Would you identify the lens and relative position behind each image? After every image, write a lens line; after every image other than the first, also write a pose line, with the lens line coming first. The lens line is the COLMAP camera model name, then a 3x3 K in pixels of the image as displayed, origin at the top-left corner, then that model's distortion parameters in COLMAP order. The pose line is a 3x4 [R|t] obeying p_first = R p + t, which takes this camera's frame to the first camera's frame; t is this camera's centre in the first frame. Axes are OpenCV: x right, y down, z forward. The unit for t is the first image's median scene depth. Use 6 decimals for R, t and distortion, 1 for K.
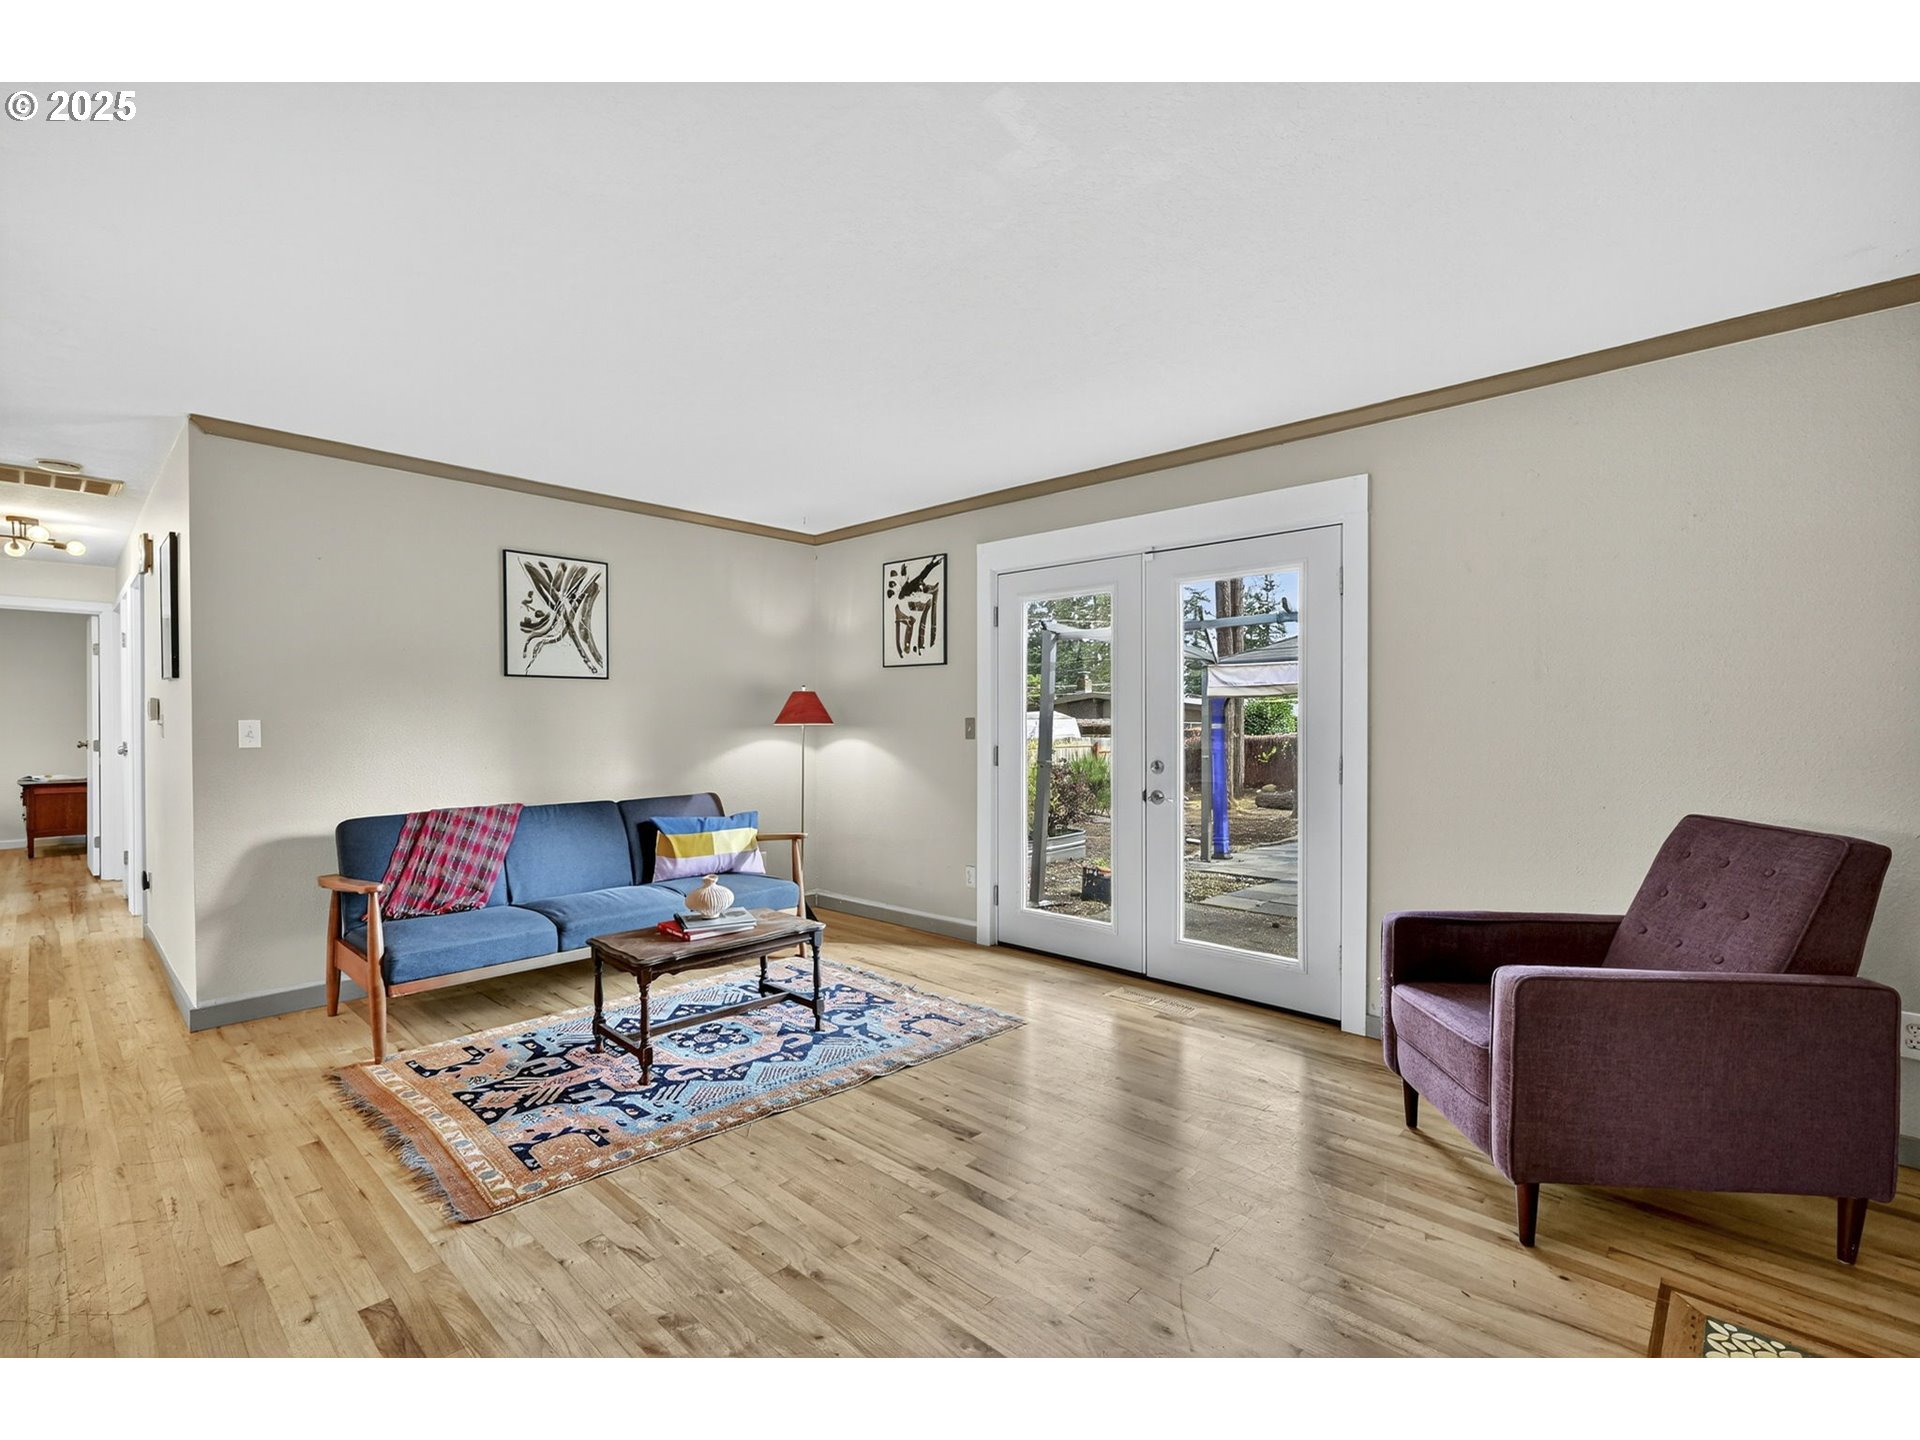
lens RADIAL K [[854.6, 0, 960.0], [0, 854.6, 720.0], [0, 0, 1]] dist [-0.000905, -0.000076]
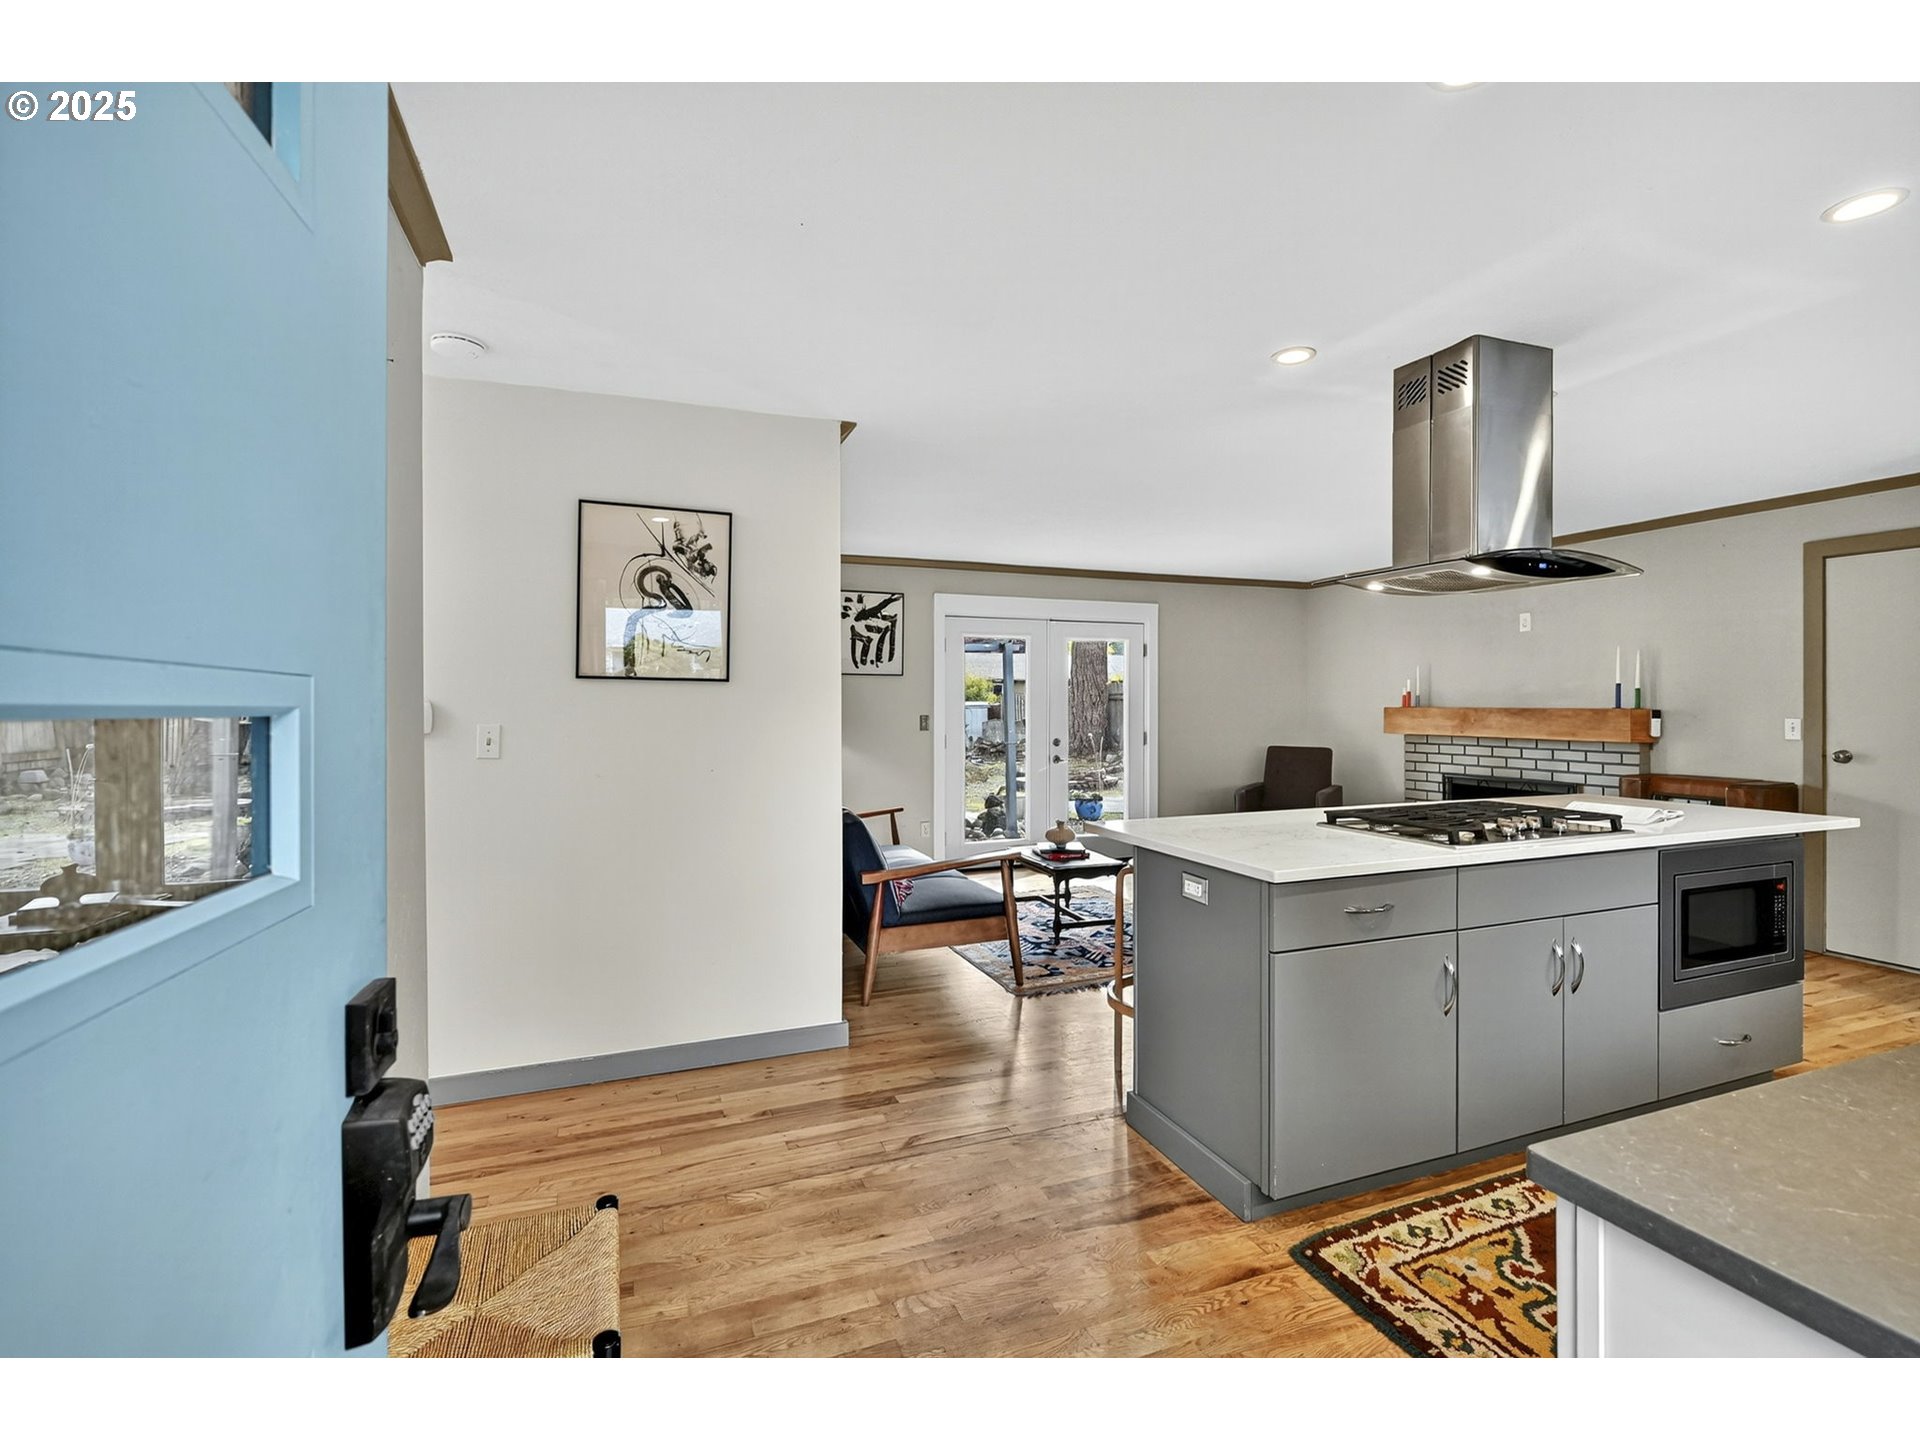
lens RADIAL K [[854.6, 0, 960.0], [0, 854.6, 720.0], [0, 0, 1]] dist [-0.000905, -0.000076]
pose [[0.451682, -0.010973, 0.892112, -1.150500], [0.006668, 0.999938, 0.008924, -0.007023], [-0.892154, 0.001918, 0.451727, 0.305082]]
